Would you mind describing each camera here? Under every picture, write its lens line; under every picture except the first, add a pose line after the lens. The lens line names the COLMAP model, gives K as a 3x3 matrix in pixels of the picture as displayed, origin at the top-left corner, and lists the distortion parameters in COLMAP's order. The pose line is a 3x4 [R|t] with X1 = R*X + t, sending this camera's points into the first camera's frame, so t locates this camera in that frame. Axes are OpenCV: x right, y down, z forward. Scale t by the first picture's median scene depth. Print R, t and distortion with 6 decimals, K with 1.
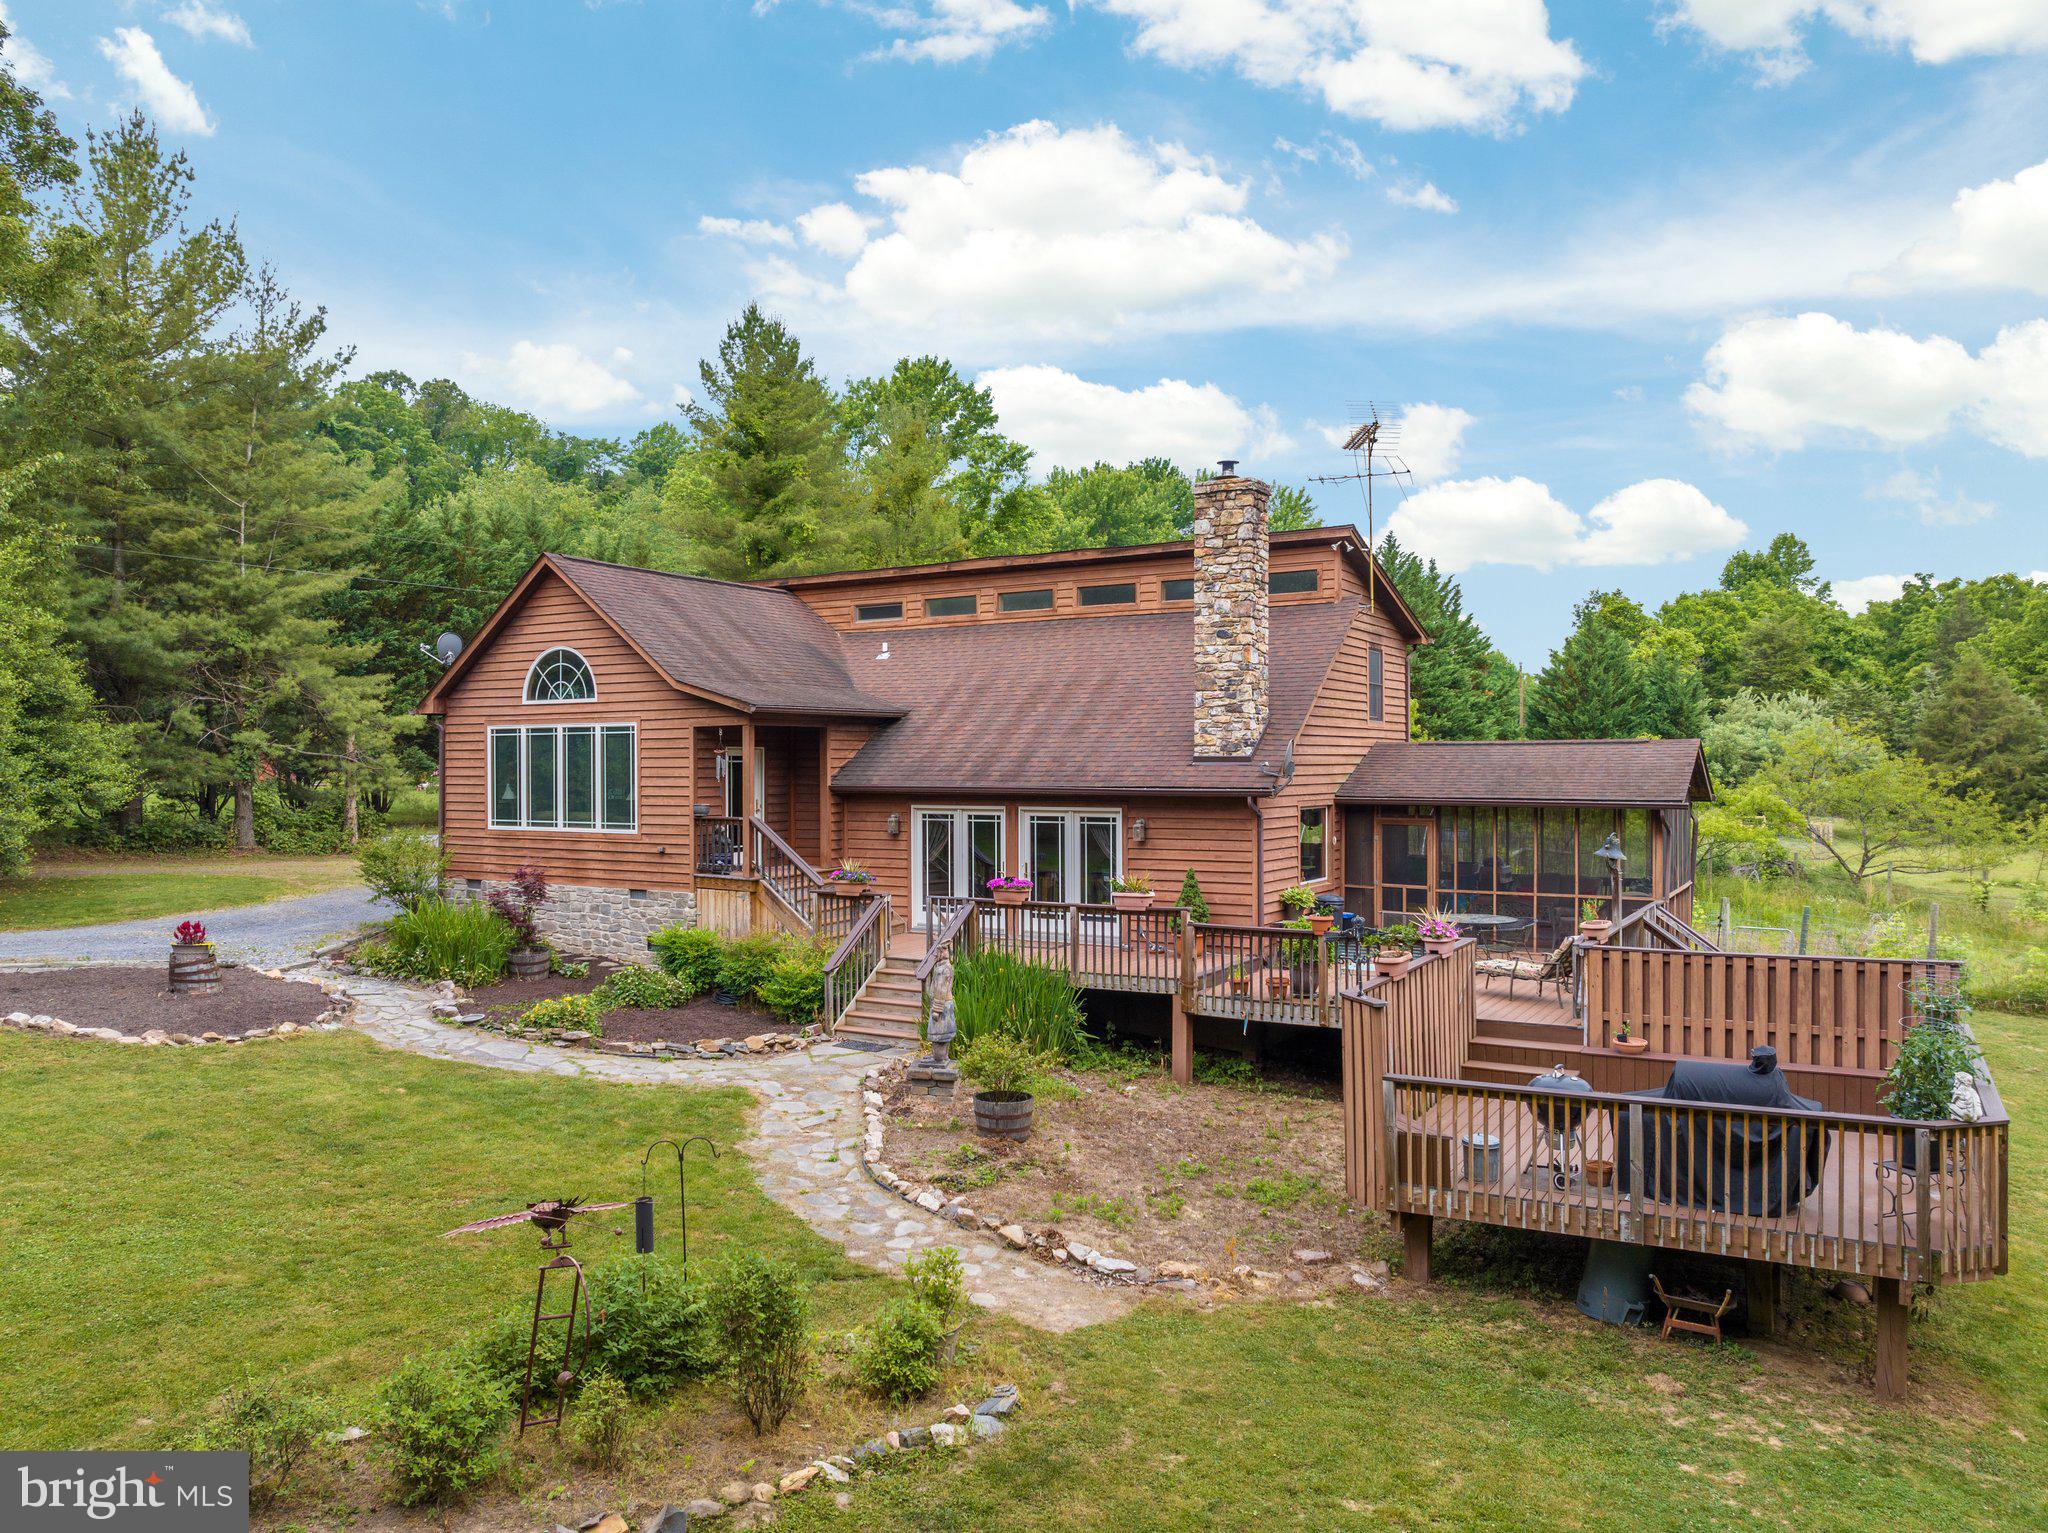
lens RADIAL K [[1456.1, 0, 1023.3], [0, 1456.1, 771.5], [0, 0, 1]] dist [-0.033088, -0.012249]
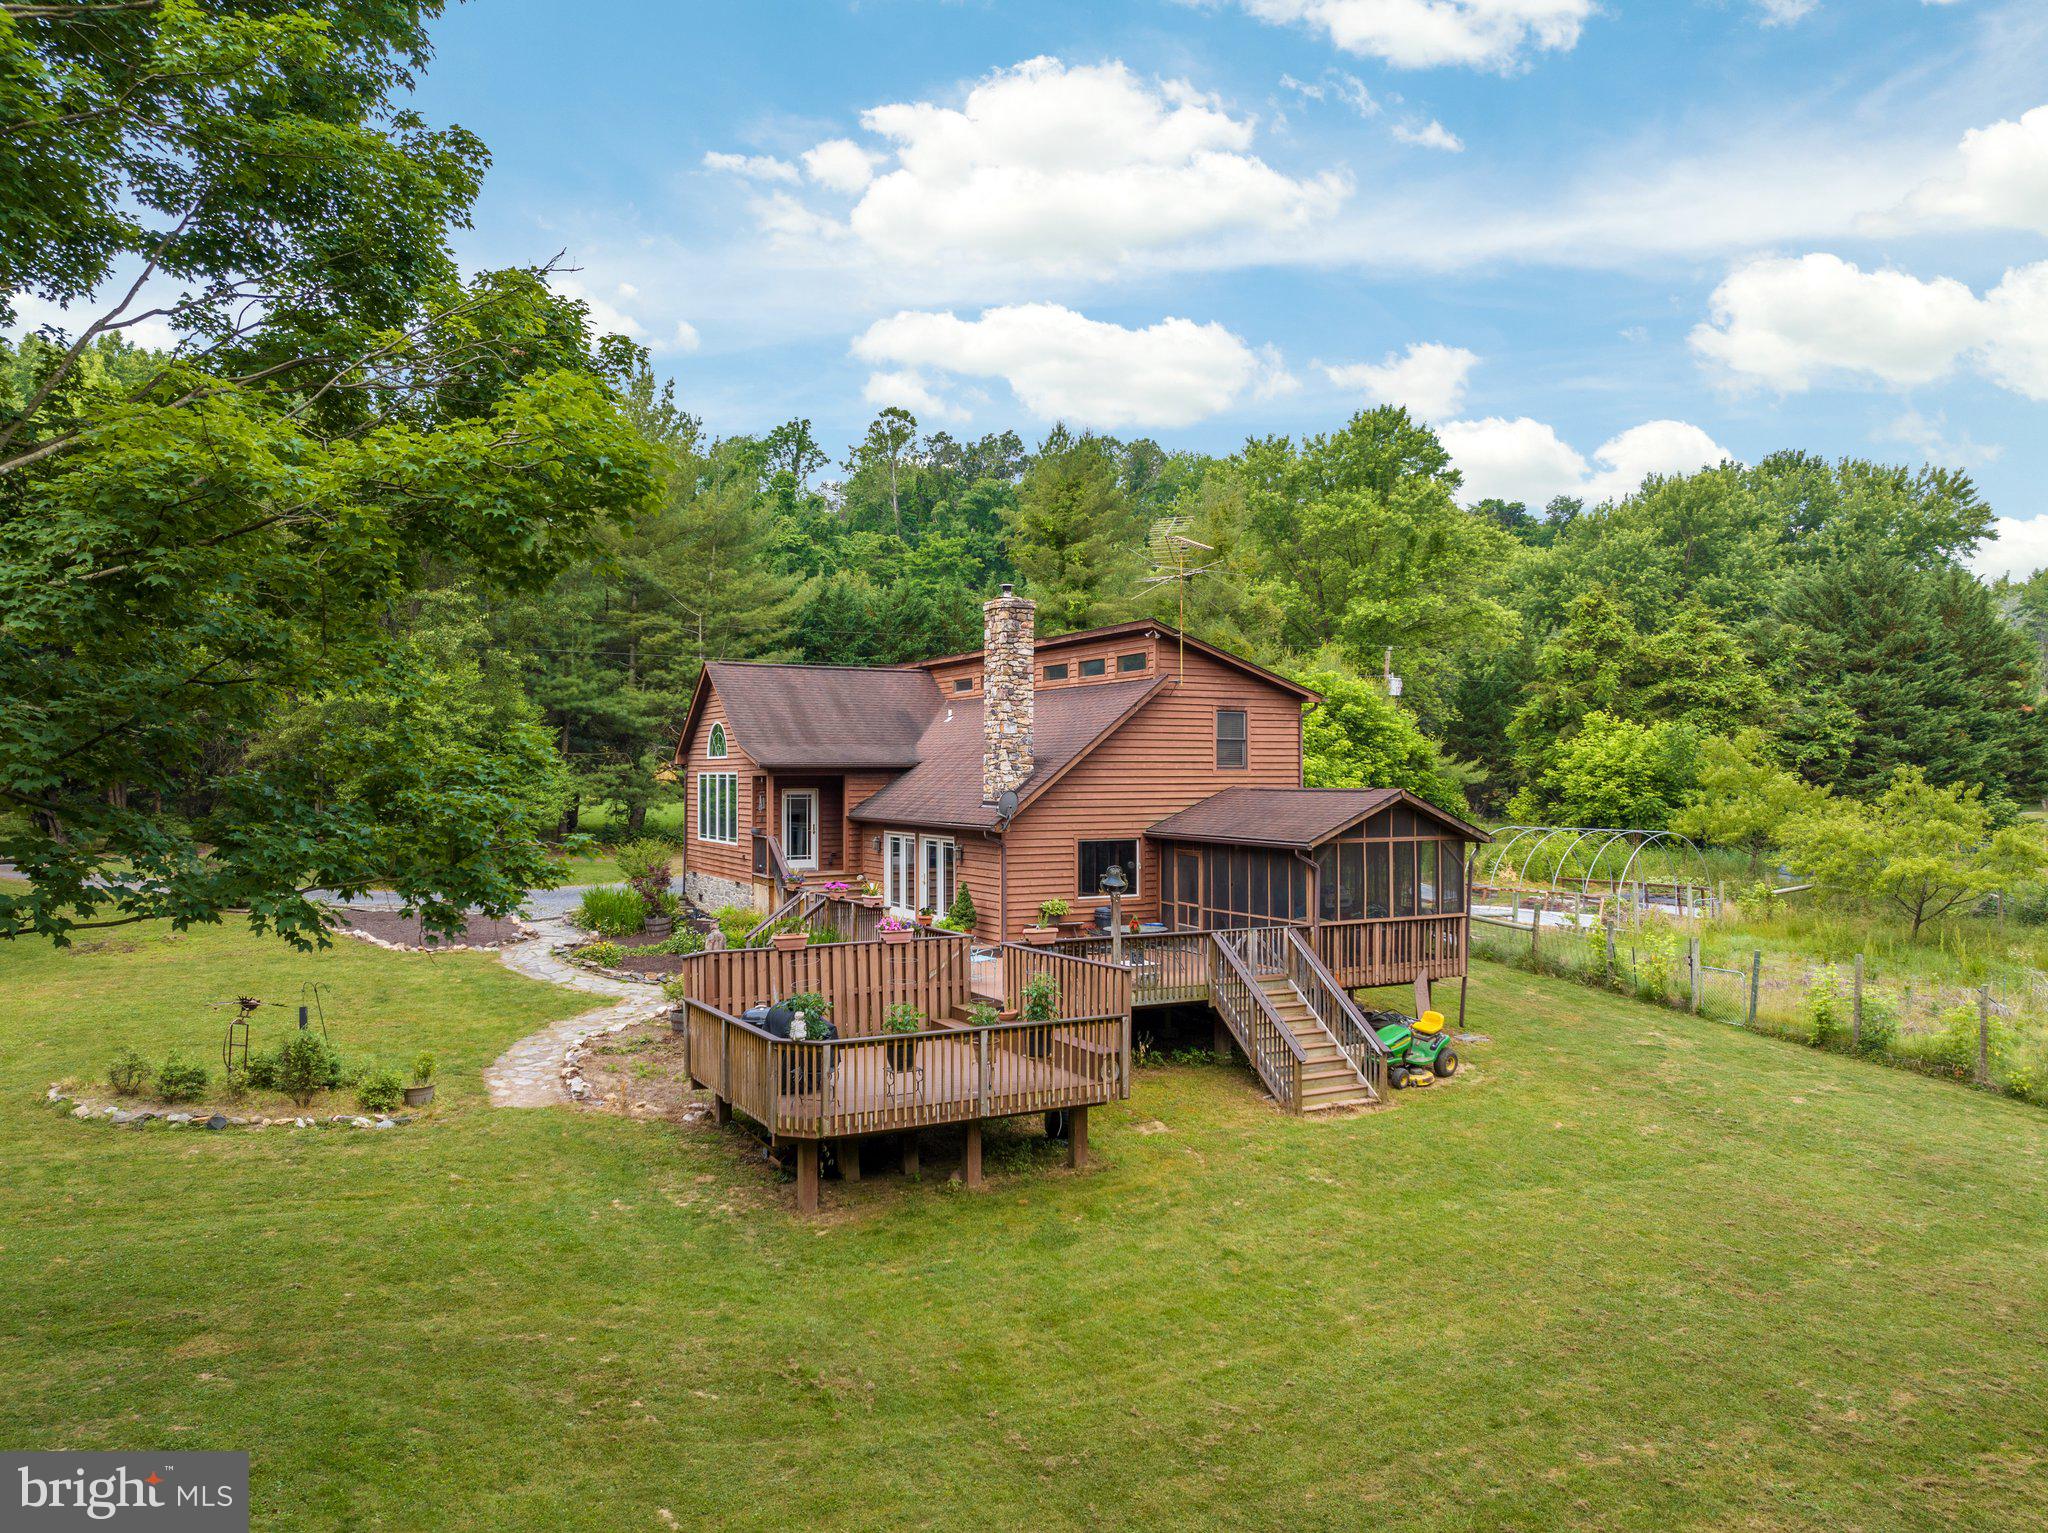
lens RADIAL K [[1456.1, 0, 1027.0], [0, 1456.1, 765.0], [0, 0, 1]] dist [-0.033088, -0.012249]
pose [[0.852143, -0.001607, -0.523306, 0.768300], [-0.003628, 0.999953, -0.008979, -0.028160], [0.523296, 0.009550, 0.852098, -0.136735]]
